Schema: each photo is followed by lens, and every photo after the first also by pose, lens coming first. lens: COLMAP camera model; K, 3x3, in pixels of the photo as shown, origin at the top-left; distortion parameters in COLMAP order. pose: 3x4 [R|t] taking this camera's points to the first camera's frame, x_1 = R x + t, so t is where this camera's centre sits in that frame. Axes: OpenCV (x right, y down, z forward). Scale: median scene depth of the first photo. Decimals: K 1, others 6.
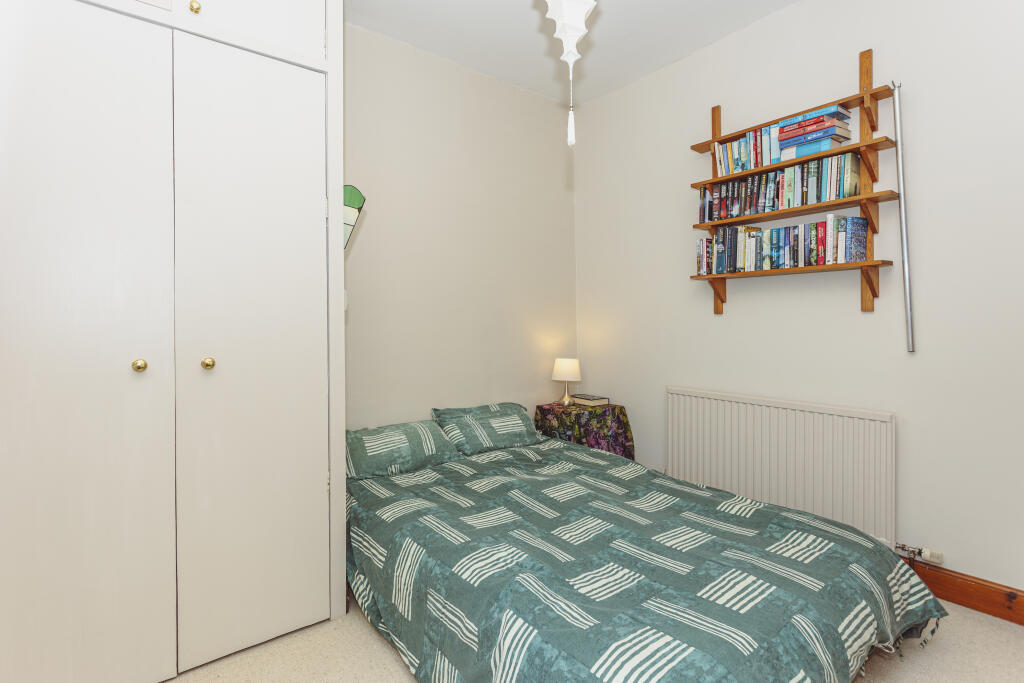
lens RADIAL K [[486.6, 0, 509.1], [0, 486.6, 330.9], [0, 0, 1]] dist [-0.002944, 0.000278]
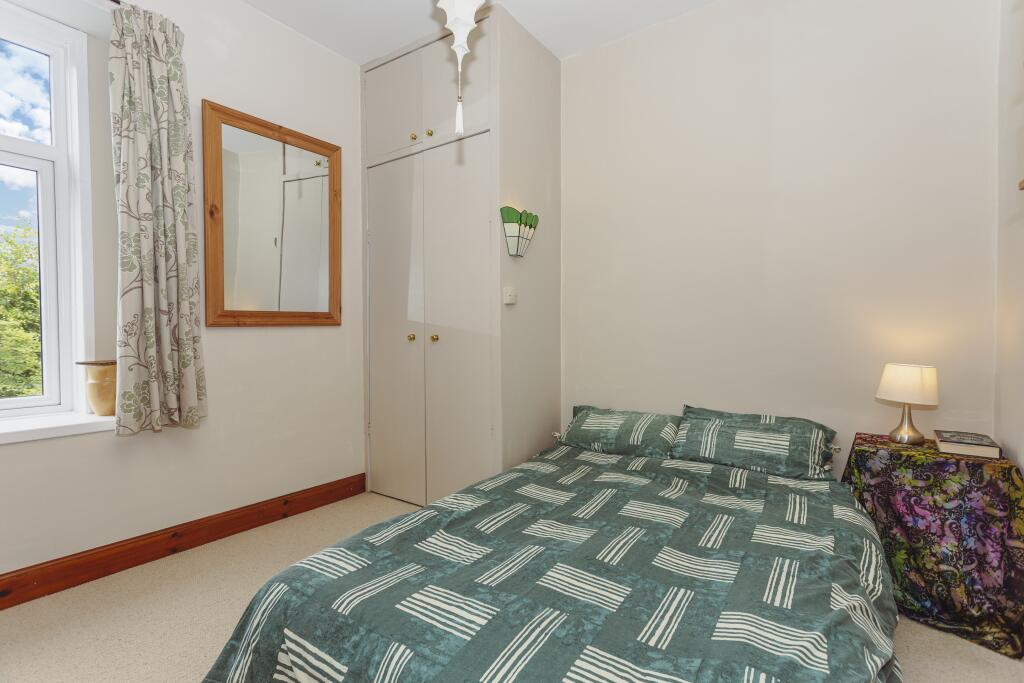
lens RADIAL K [[486.6, 0, 509.7], [0, 486.6, 345.5], [0, 0, 1]] dist [-0.002944, 0.000278]
pose [[0.310985, 0.031773, -0.949884, 0.740463], [-0.009877, 0.999495, 0.030199, 0.026936], [0.950364, -0.000009, 0.311142, 0.479733]]
